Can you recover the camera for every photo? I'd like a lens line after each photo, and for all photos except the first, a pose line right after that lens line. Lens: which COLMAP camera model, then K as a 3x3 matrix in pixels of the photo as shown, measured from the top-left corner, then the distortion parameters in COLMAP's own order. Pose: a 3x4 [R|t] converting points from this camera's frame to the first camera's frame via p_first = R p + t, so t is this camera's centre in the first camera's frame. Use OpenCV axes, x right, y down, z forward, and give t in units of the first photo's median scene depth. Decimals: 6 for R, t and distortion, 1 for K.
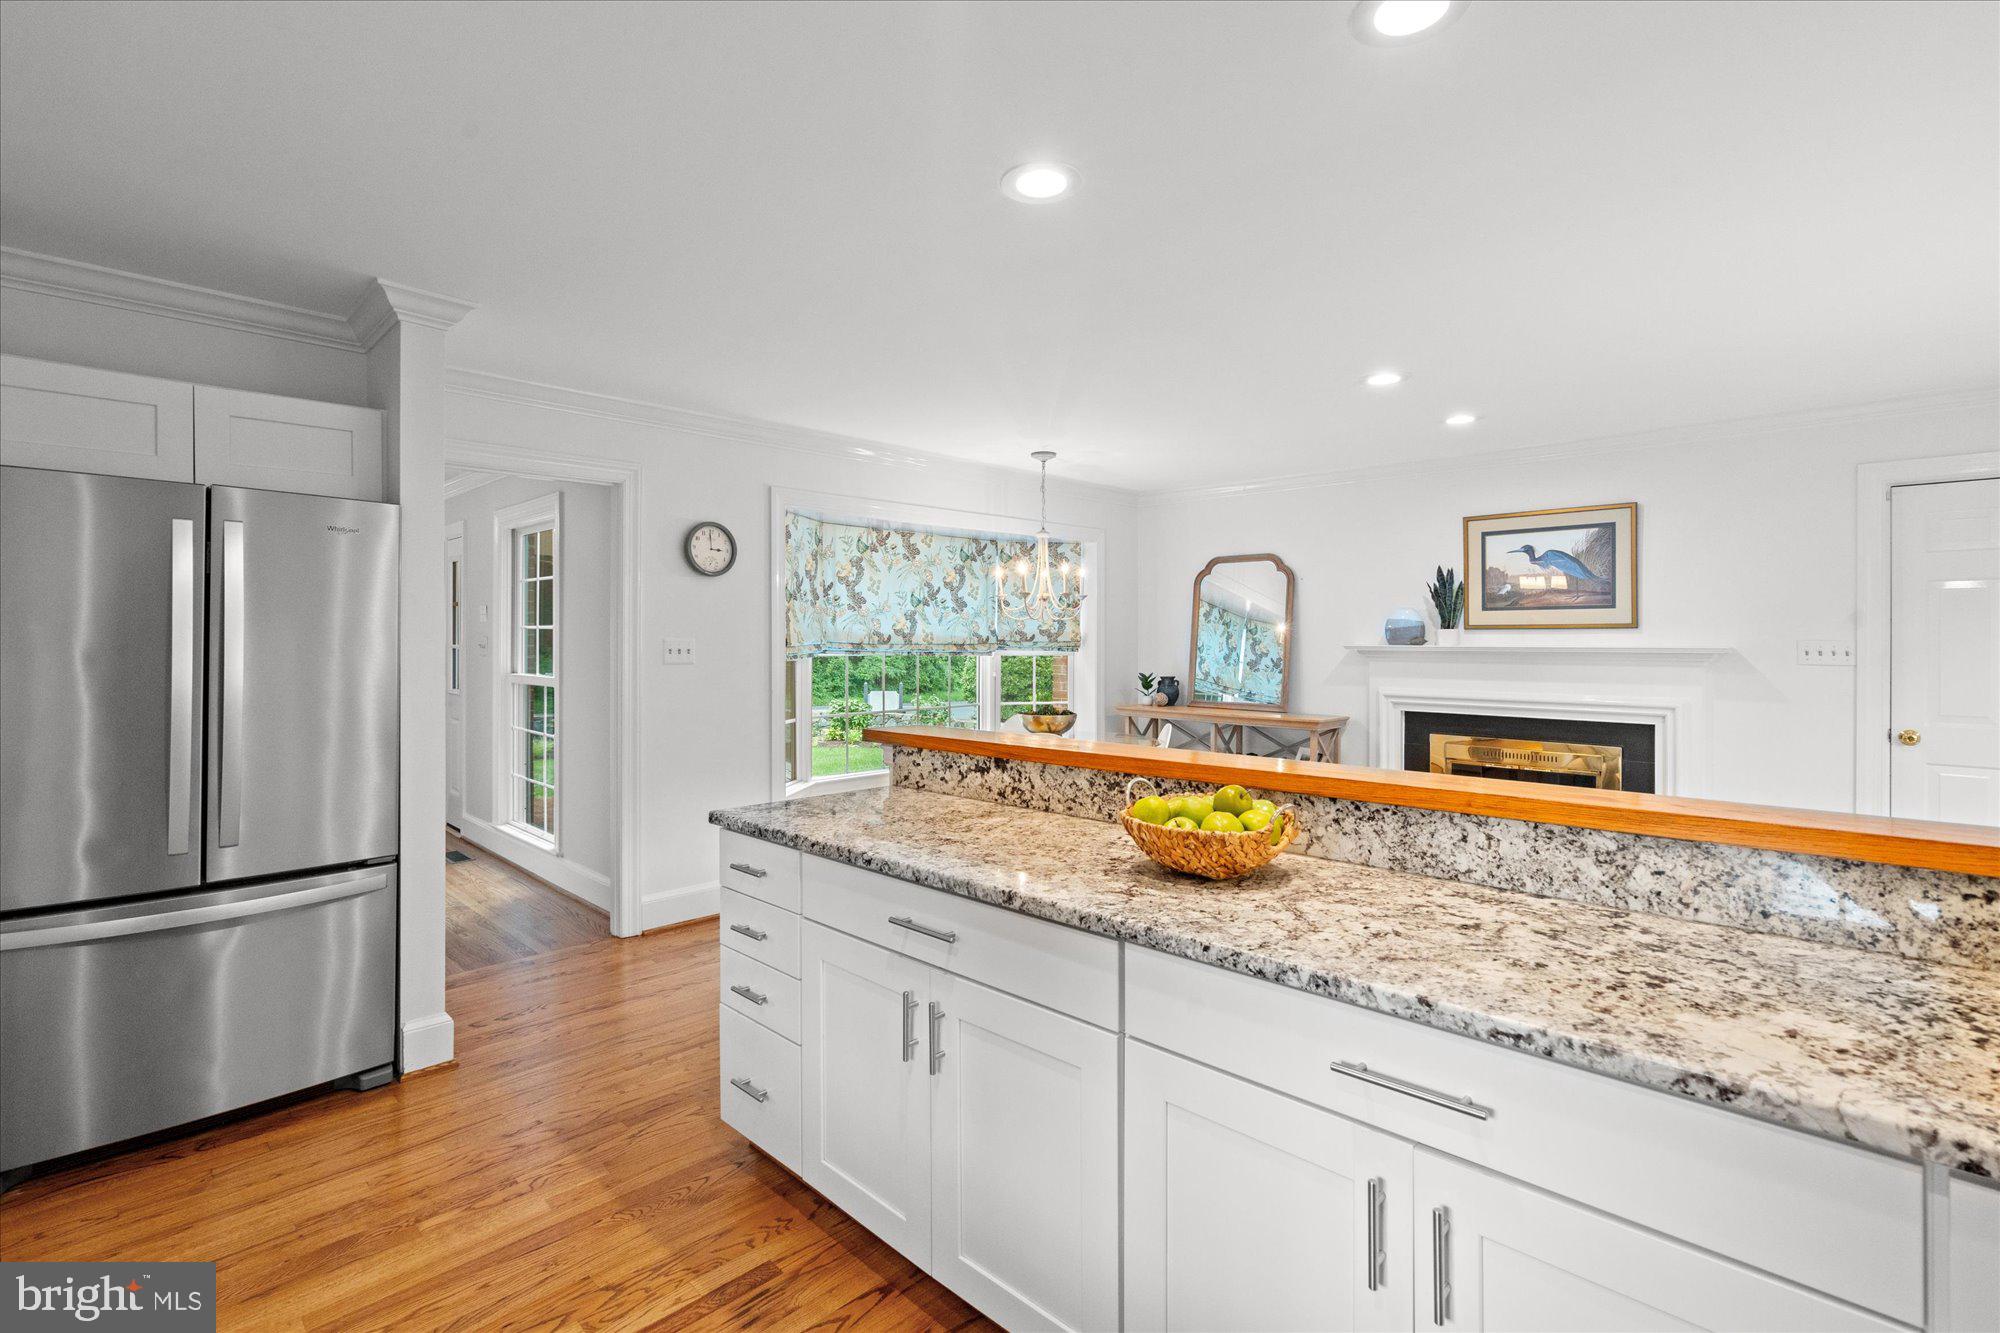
lens RADIAL K [[913.8, 0, 1006.3], [0, 913.8, 653.1], [0, 0, 1]] dist [-0.001477, 0.000878]
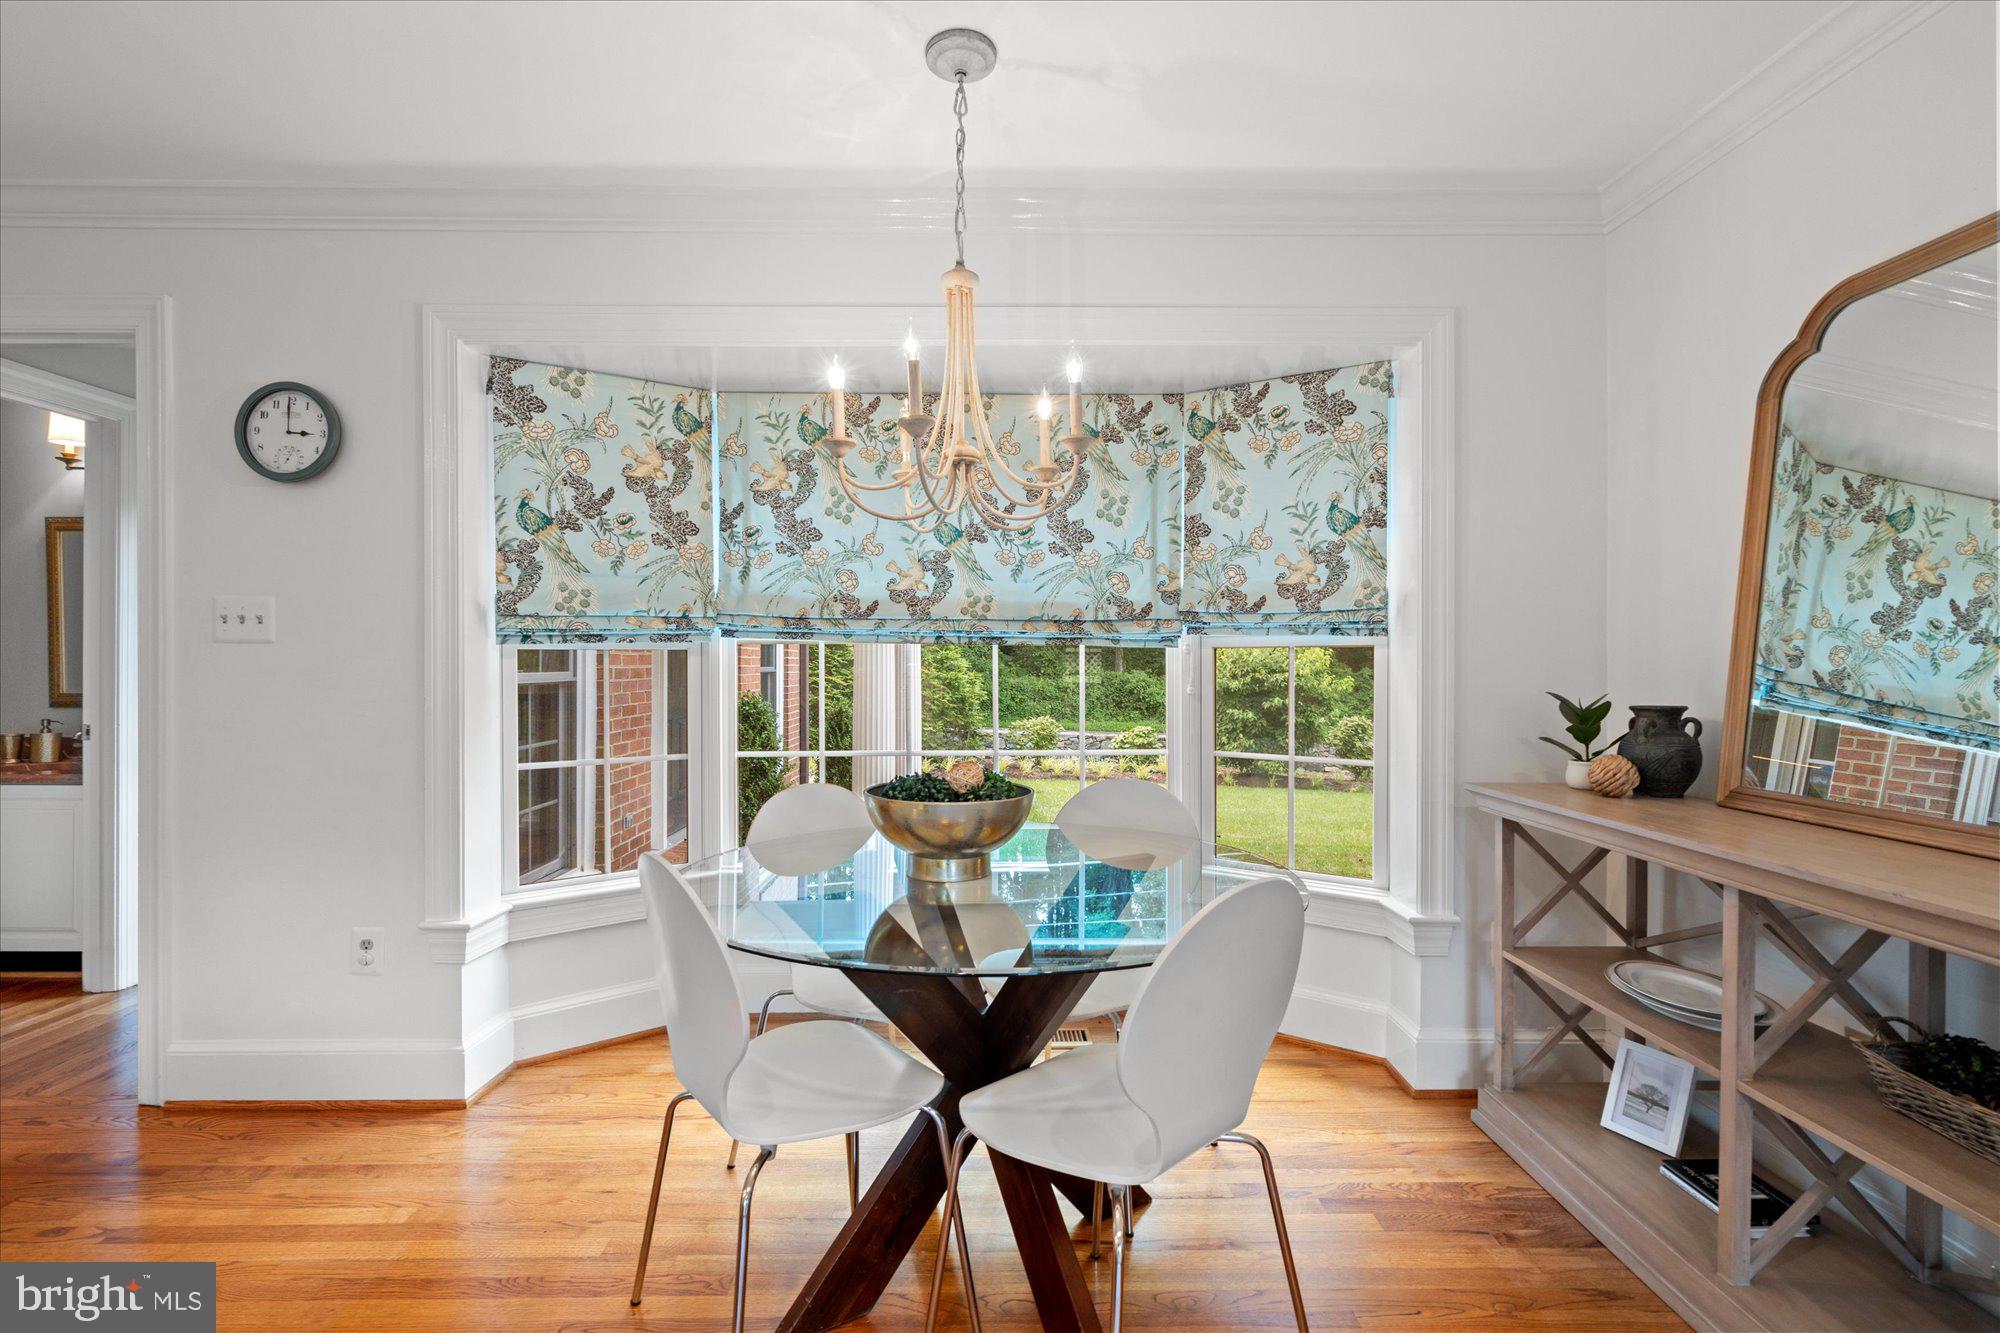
lens RADIAL K [[913.8, 0, 989.8], [0, 913.8, 665.2], [0, 0, 1]] dist [-0.001477, 0.000878]
pose [[0.702221, 0.000174, -0.711959, 0.254122], [-0.012366, 0.999852, -0.011952, 0.019049], [0.711852, 0.017197, 0.702119, 0.643451]]
